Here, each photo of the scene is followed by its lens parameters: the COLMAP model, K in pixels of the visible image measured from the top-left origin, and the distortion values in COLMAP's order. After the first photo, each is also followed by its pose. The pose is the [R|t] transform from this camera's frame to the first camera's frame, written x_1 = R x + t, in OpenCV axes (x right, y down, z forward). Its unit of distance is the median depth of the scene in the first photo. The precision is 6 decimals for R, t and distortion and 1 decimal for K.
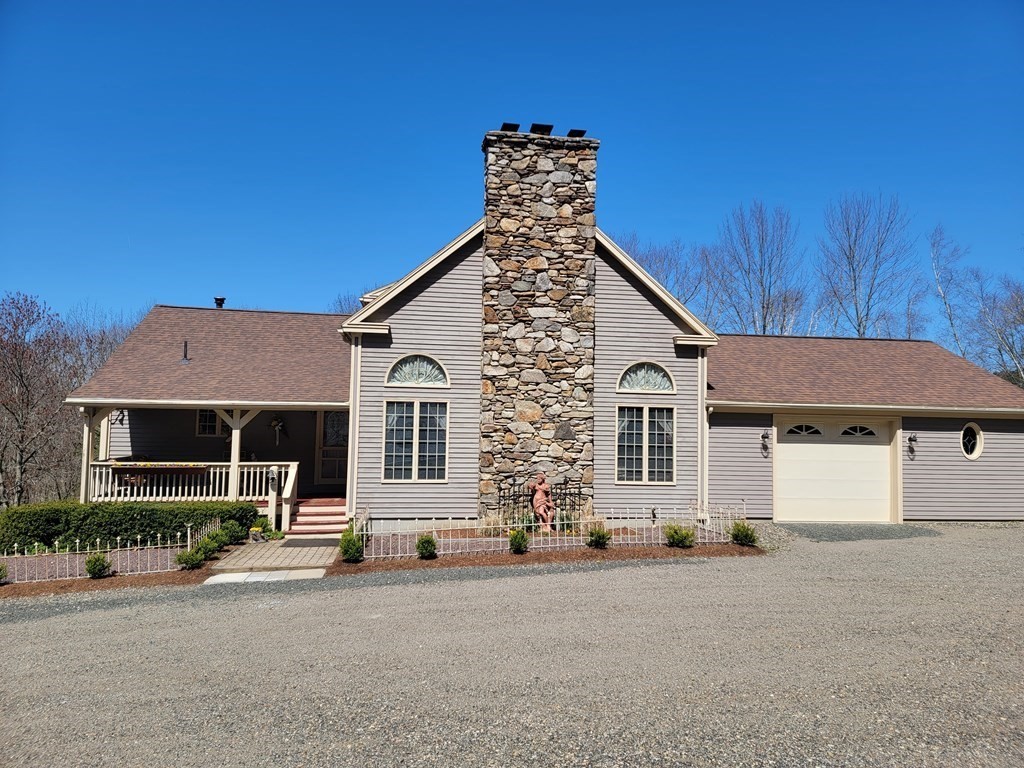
lens RADIAL K [[713.0, 0, 522.2], [0, 713.0, 385.4], [0, 0, 1]] dist [0.038626, -0.005478]
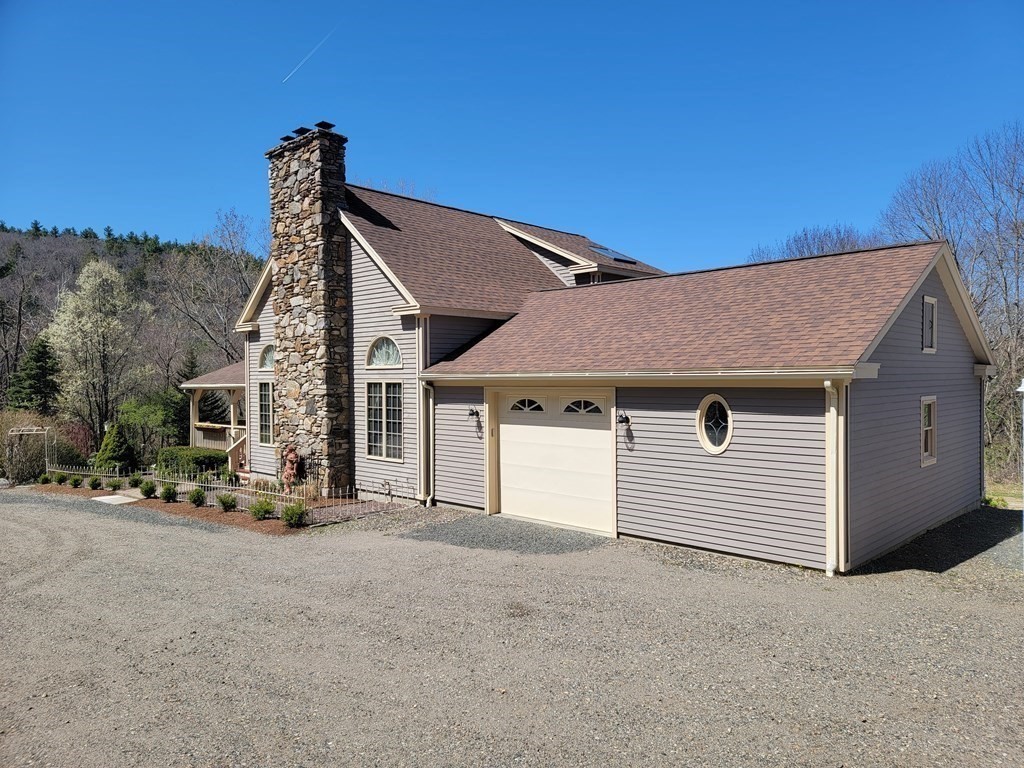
lens RADIAL K [[713.0, 0, 522.2], [0, 713.0, 385.4], [0, 0, 1]] dist [0.038626, -0.005478]
pose [[0.639535, -0.017993, -0.768551, 1.104994], [0.054605, 0.998264, 0.022068, 0.024008], [0.766820, -0.056080, 0.639408, 0.543108]]
